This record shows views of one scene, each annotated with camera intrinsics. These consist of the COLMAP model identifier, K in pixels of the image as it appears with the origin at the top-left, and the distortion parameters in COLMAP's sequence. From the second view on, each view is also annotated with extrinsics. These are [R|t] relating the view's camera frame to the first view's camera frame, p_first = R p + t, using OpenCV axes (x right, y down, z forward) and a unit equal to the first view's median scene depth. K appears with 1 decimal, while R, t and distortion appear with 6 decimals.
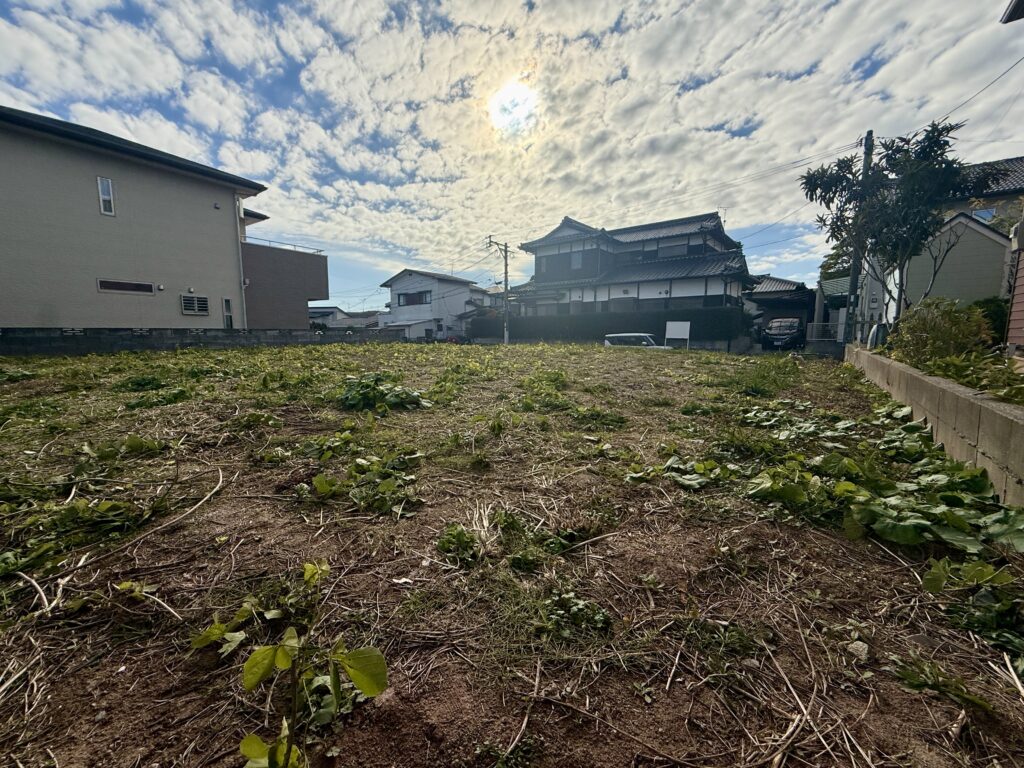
lens RADIAL K [[406.2, 0, 514.0], [0, 406.2, 382.8], [0, 0, 1]] dist [0.000593, -0.000432]
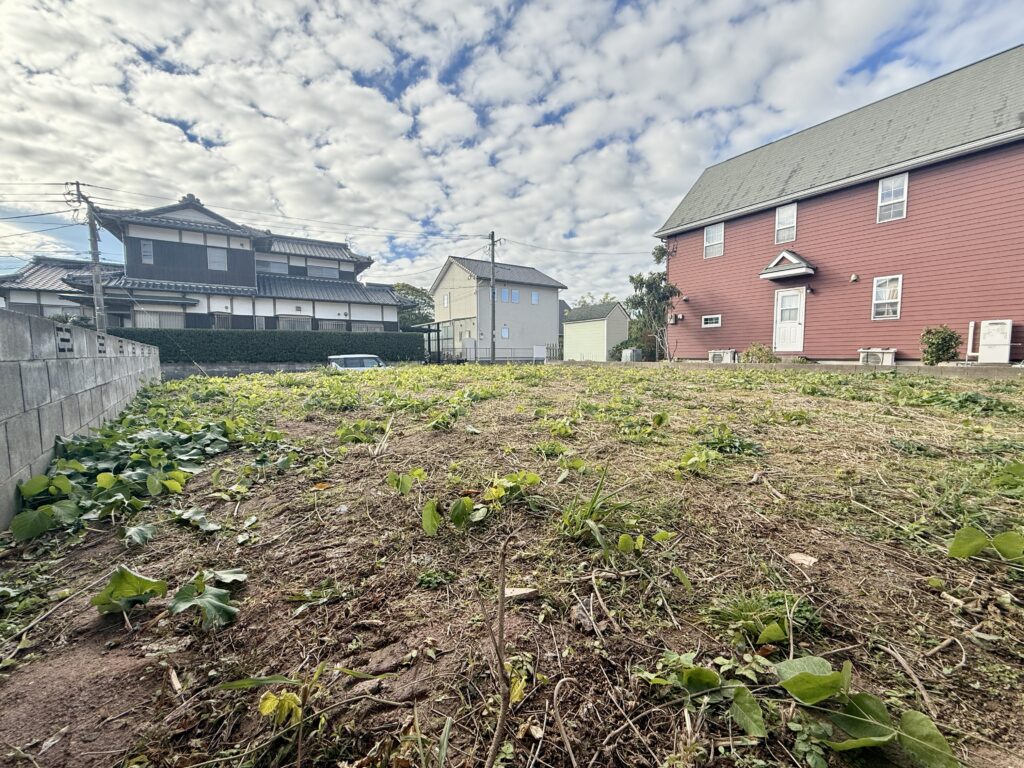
lens RADIAL K [[406.2, 0, 513.2], [0, 406.2, 381.9], [0, 0, 1]] dist [0.000593, -0.000432]
pose [[0.298820, -0.058909, 0.952490, -0.440713], [0.115309, 0.993009, 0.025240, -0.030755], [-0.947318, 0.102289, 0.303523, 0.290849]]
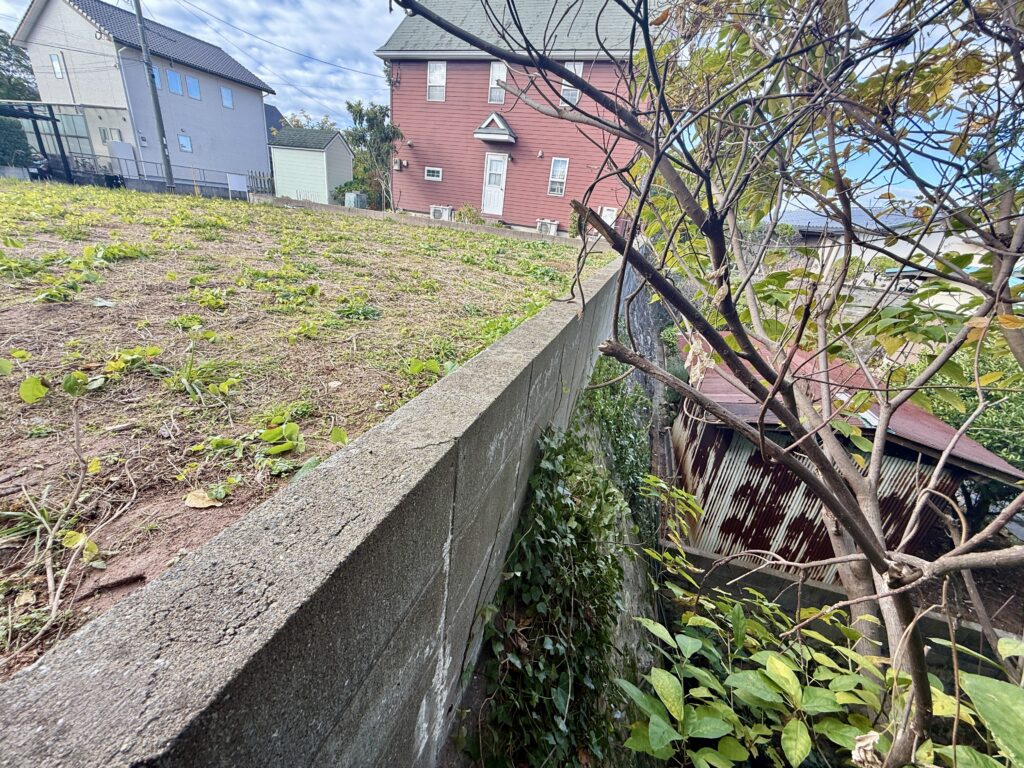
lens RADIAL K [[406.2, 0, 512.2], [0, 406.2, 382.2], [0, 0, 1]] dist [0.000593, -0.000432]
pose [[-0.275849, -0.401231, 0.873454, -0.473460], [0.002912, 0.908358, 0.418184, -0.041976], [-0.961197, 0.117899, -0.249401, 0.260592]]
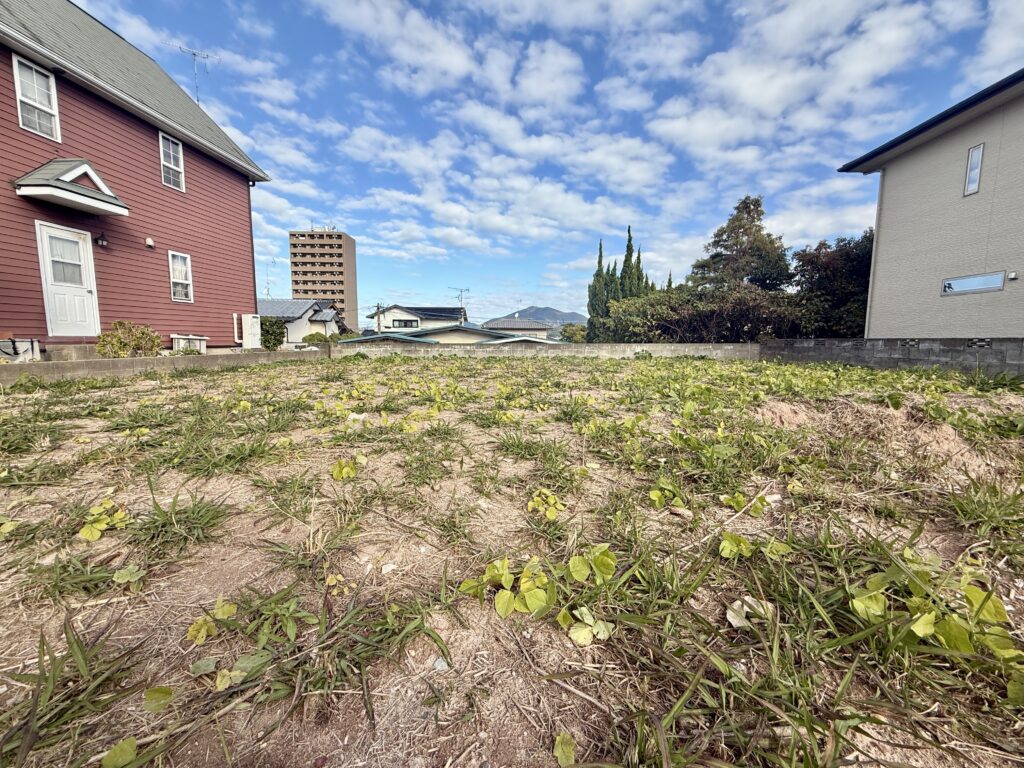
lens RADIAL K [[406.2, 0, 509.6], [0, 406.2, 381.4], [0, 0, 1]] dist [0.000593, -0.000432]
pose [[-0.845208, 0.049191, -0.532169, 0.081973], [-0.071416, 0.976429, 0.203681, -0.070573], [0.529644, 0.210158, -0.821773, 0.558844]]
